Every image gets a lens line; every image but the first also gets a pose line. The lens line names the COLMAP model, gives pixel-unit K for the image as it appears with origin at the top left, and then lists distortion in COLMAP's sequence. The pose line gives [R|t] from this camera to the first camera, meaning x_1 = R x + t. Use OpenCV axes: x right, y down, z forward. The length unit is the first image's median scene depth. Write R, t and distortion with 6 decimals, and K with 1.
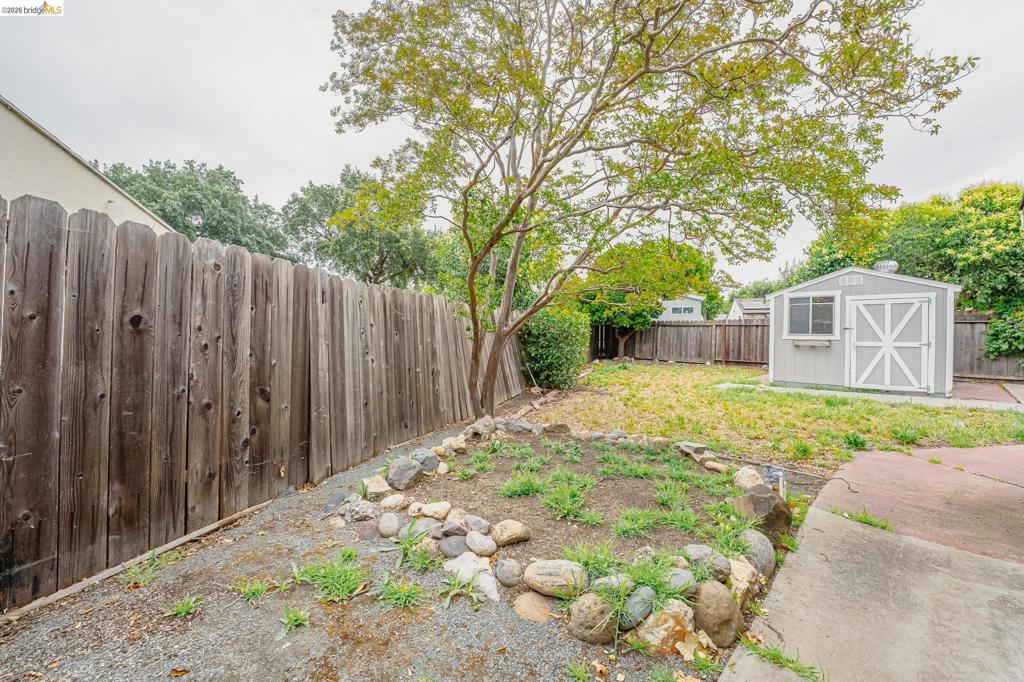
lens RADIAL K [[419.3, 0, 511.0], [0, 419.3, 341.6], [0, 0, 1]] dist [-0.026687, 0.002802]
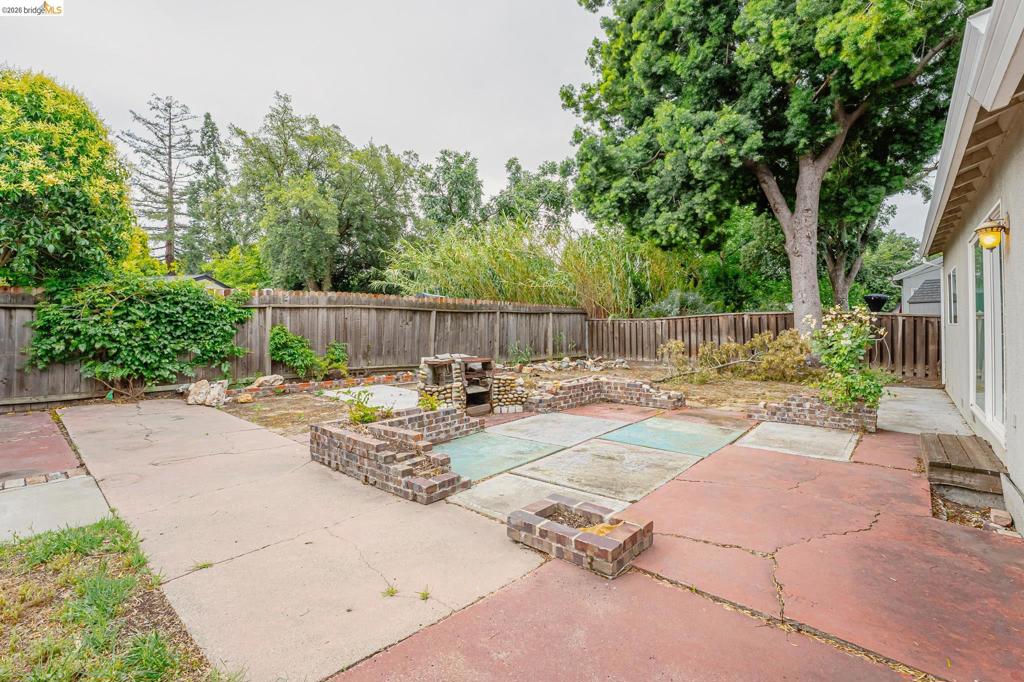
lens RADIAL K [[471.7, 0, 516.1], [0, 471.7, 318.5], [0, 0, 1]] dist [-0.028119, 0.001298]
pose [[-0.078378, 0.011058, 0.996862, 0.490060], [0.023025, 0.999692, -0.009279, -0.009520], [-0.996658, 0.022225, -0.078608, 0.379390]]
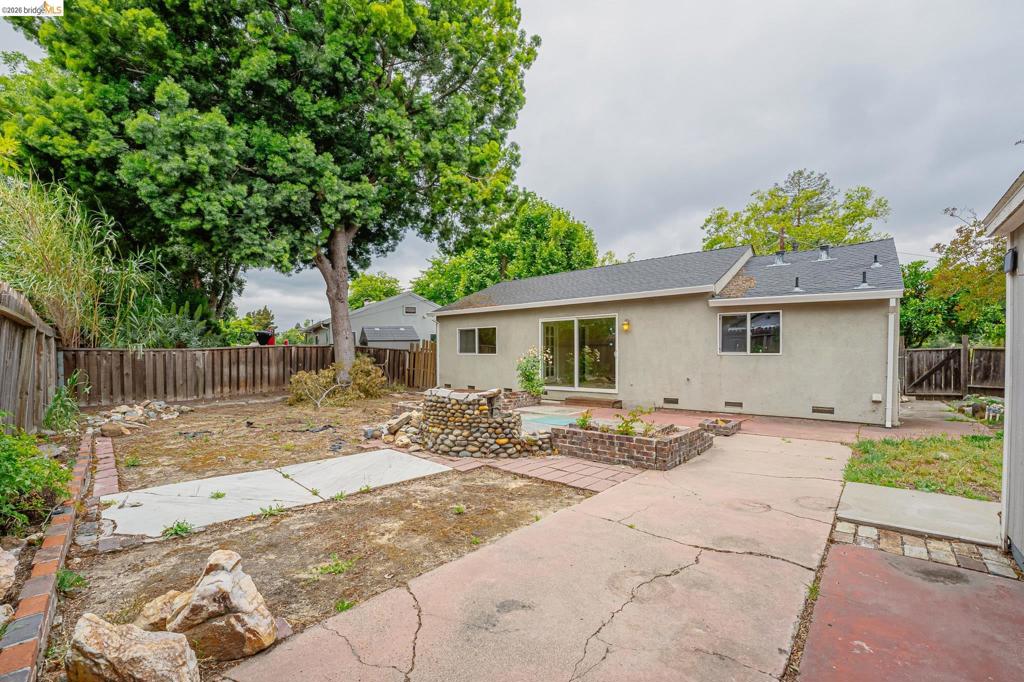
lens RADIAL K [[419.3, 0, 517.2], [0, 419.3, 357.6], [0, 0, 1]] dist [-0.026687, 0.002802]
pose [[-0.995400, 0.004261, -0.095709, 1.179558], [0.001039, 0.999432, 0.033692, -0.026237], [0.095798, 0.033437, -0.994839, 0.995249]]
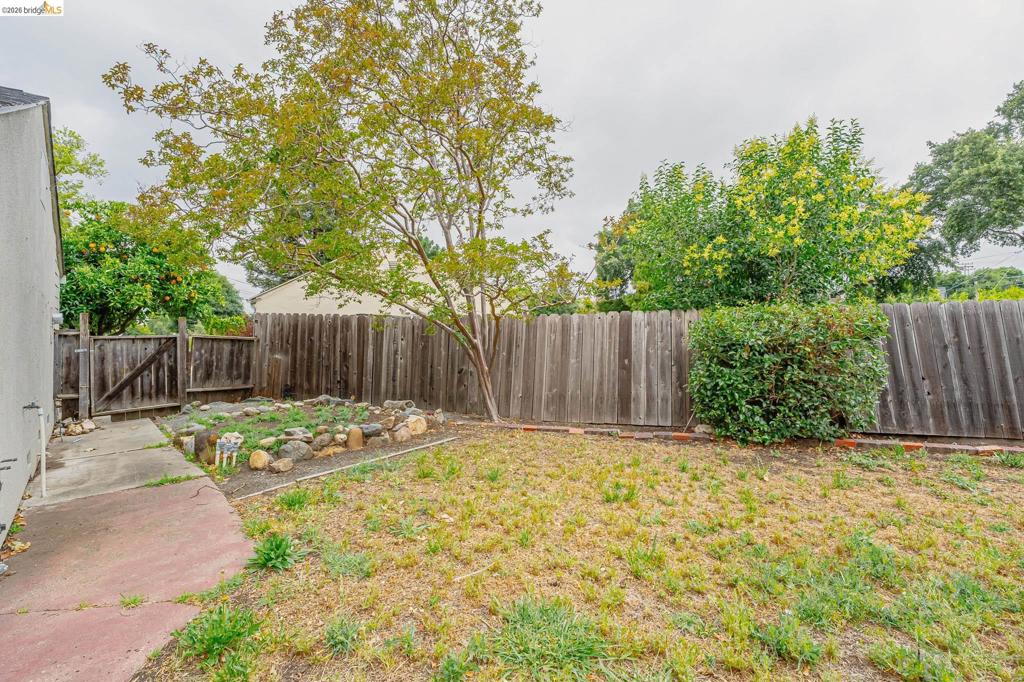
lens RADIAL K [[419.3, 0, 508.4], [0, 419.3, 341.5], [0, 0, 1]] dist [-0.026687, 0.002802]
pose [[0.023877, 0.001961, -0.999713, 0.652083], [-0.021998, 0.999757, 0.001436, -0.017605], [0.999473, 0.021957, 0.023914, 0.603145]]
